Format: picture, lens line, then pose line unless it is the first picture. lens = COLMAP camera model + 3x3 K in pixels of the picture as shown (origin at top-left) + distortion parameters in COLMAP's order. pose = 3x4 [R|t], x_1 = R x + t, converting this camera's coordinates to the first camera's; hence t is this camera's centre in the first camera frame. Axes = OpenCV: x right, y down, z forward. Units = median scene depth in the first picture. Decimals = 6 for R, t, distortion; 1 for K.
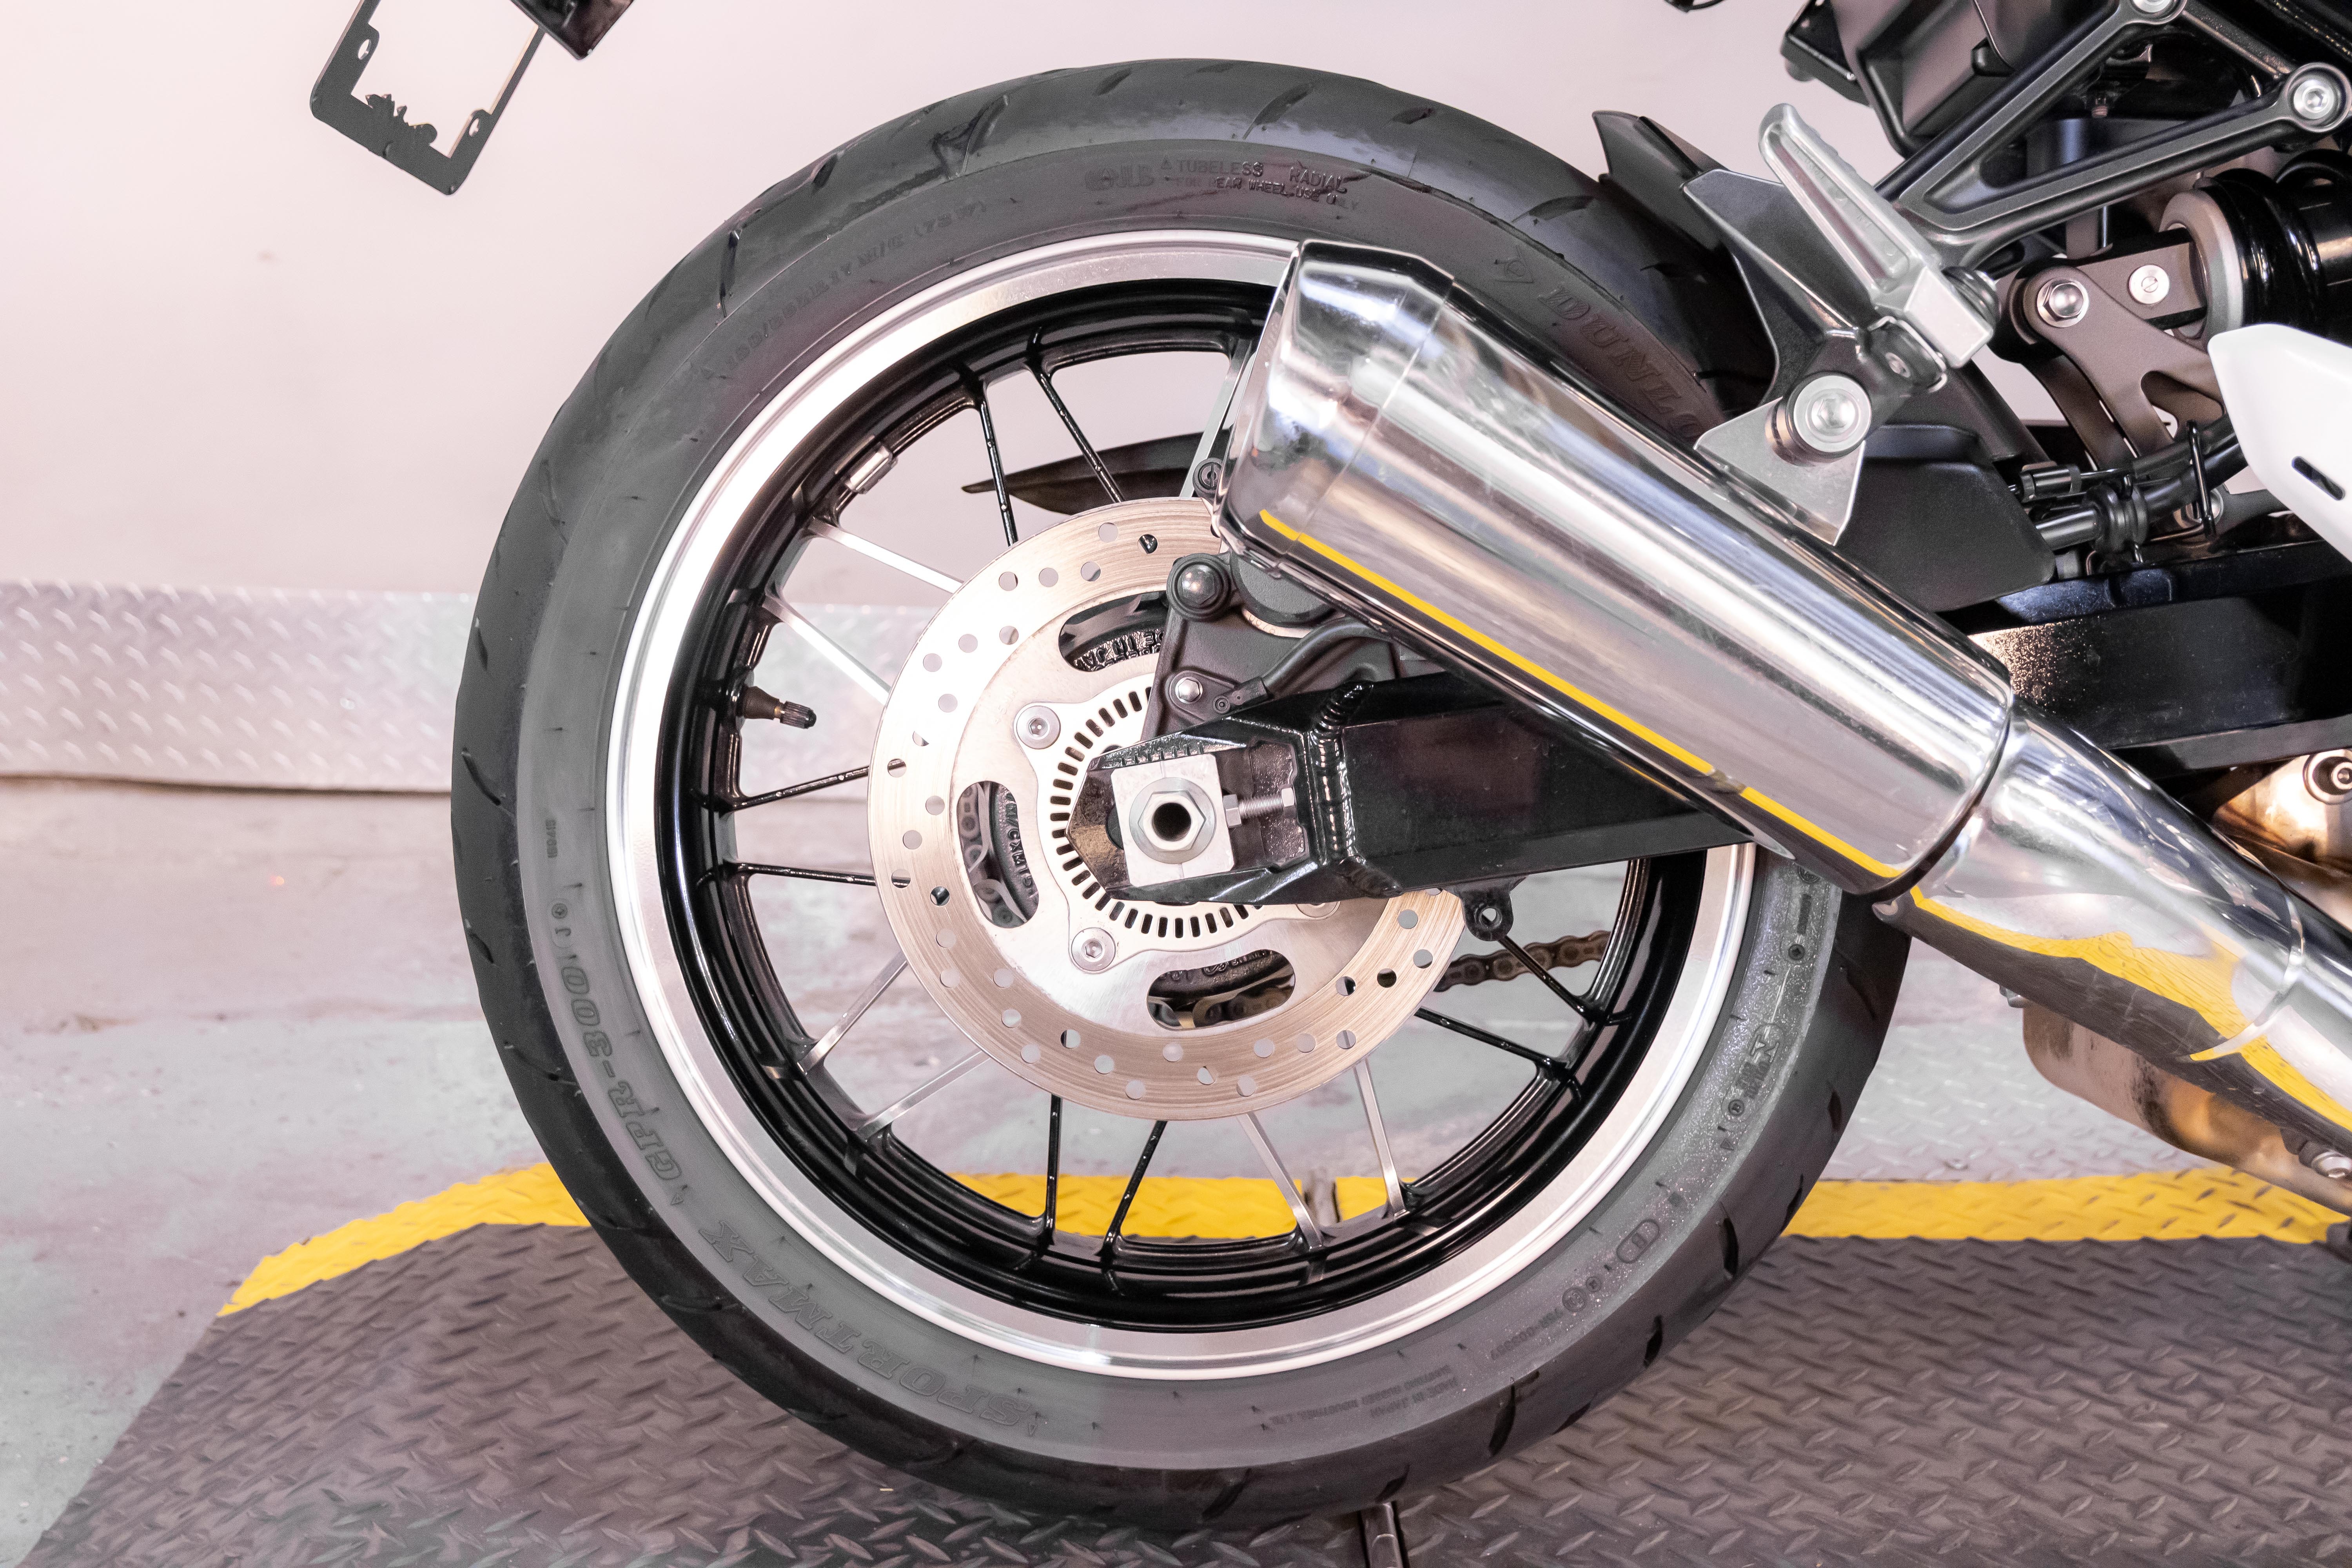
lens RADIAL K [[2526.4, 0, 1176.0], [0, 2526.4, 784.0], [0, 0, 1]] dist [0.000066, -0.019520]
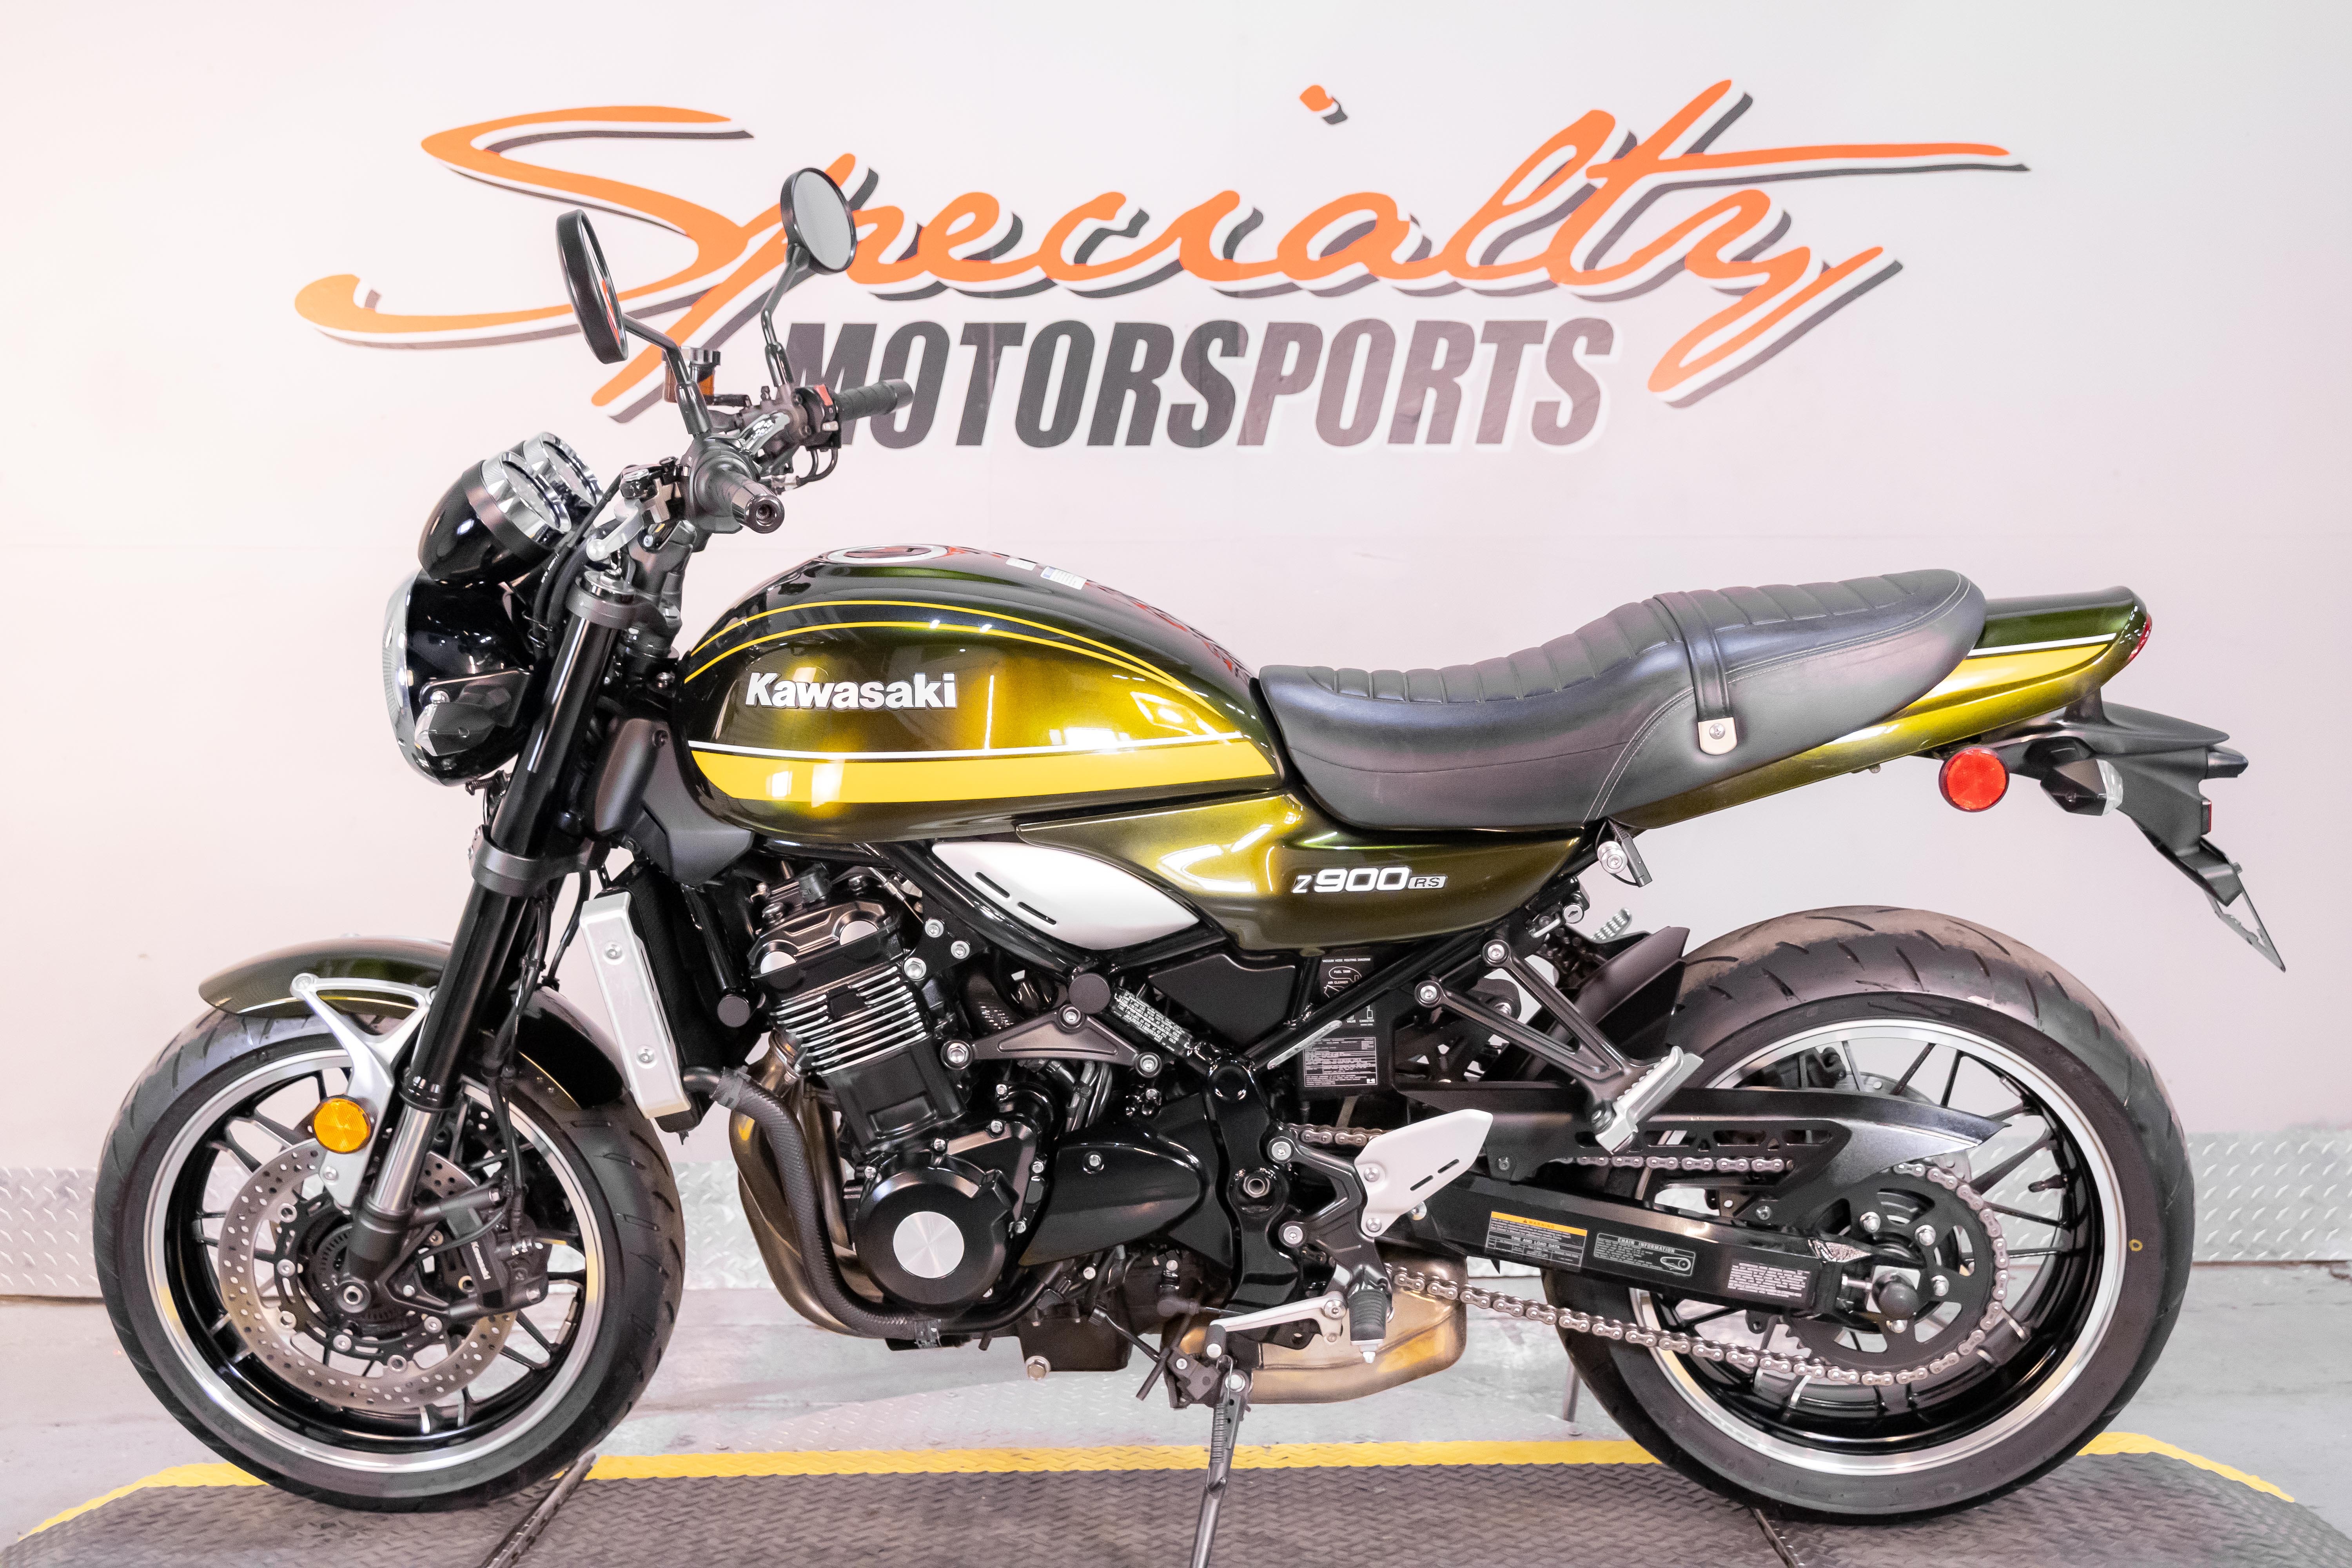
lens RADIAL K [[2501.8, 0, 1176.0], [0, 2501.8, 784.0], [0, 0, 1]] dist [0.001763, -0.029440]
pose [[0.999047, -0.040233, -0.016911, 0.735127], [0.035712, 0.976371, -0.213130, 0.100403], [0.025086, 0.212323, 0.976877, -1.246794]]
